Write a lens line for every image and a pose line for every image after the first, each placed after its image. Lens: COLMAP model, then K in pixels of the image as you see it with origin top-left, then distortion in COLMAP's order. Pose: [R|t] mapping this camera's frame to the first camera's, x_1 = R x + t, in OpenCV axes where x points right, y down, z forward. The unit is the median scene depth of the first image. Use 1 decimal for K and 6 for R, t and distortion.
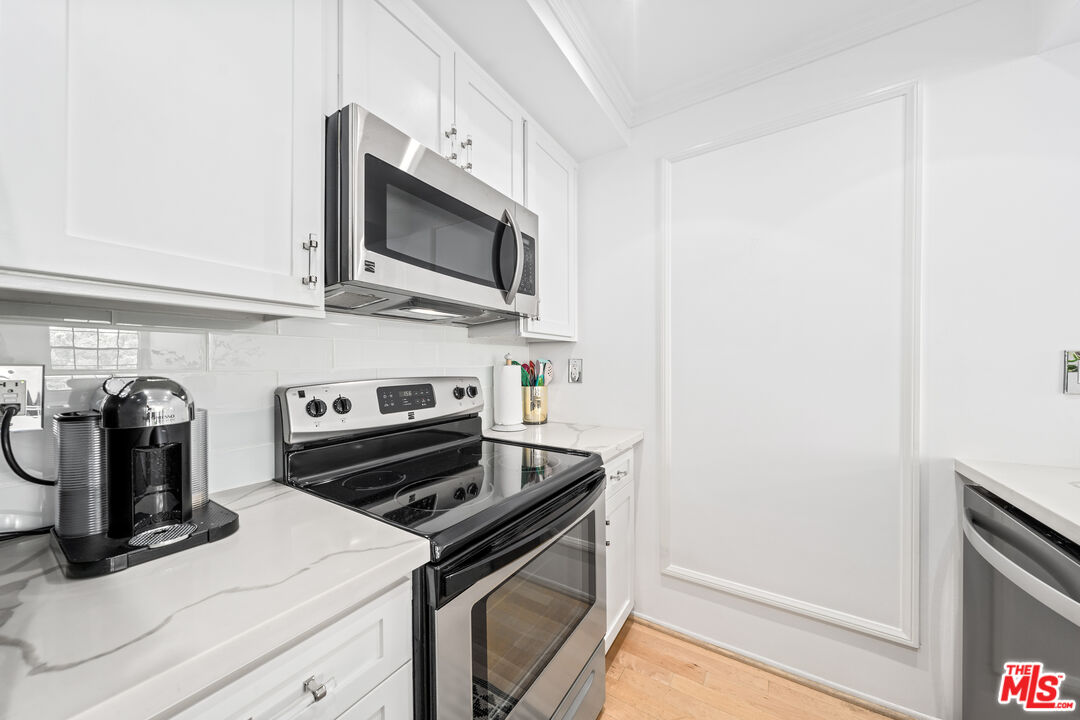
lens RADIAL K [[366.6, 0, 534.7], [0, 366.6, 359.7], [0, 0, 1]] dist [0.000616, -0.000045]
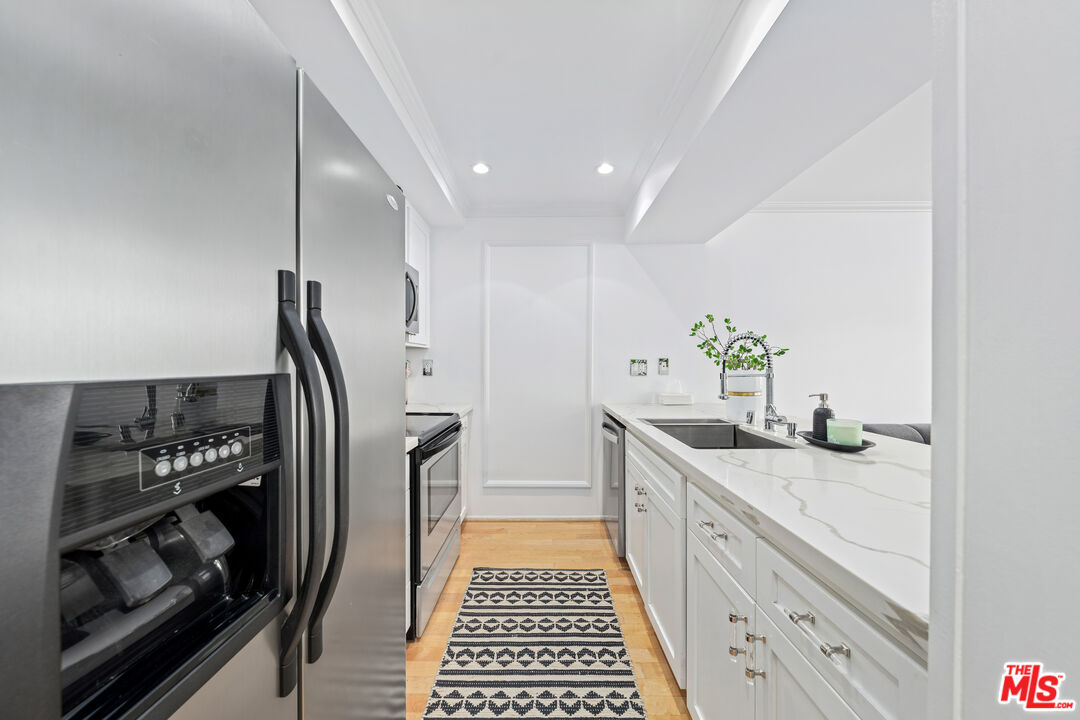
lens RADIAL K [[386.0, 0, 537.5], [0, 386.0, 365.2], [0, 0, 1]] dist [0.000512, 0.000012]
pose [[0.835984, -0.001329, 0.548753, -0.489624], [-0.003757, 0.999960, 0.008145, 0.006643], [-0.548742, -0.008871, 0.835945, -0.719435]]
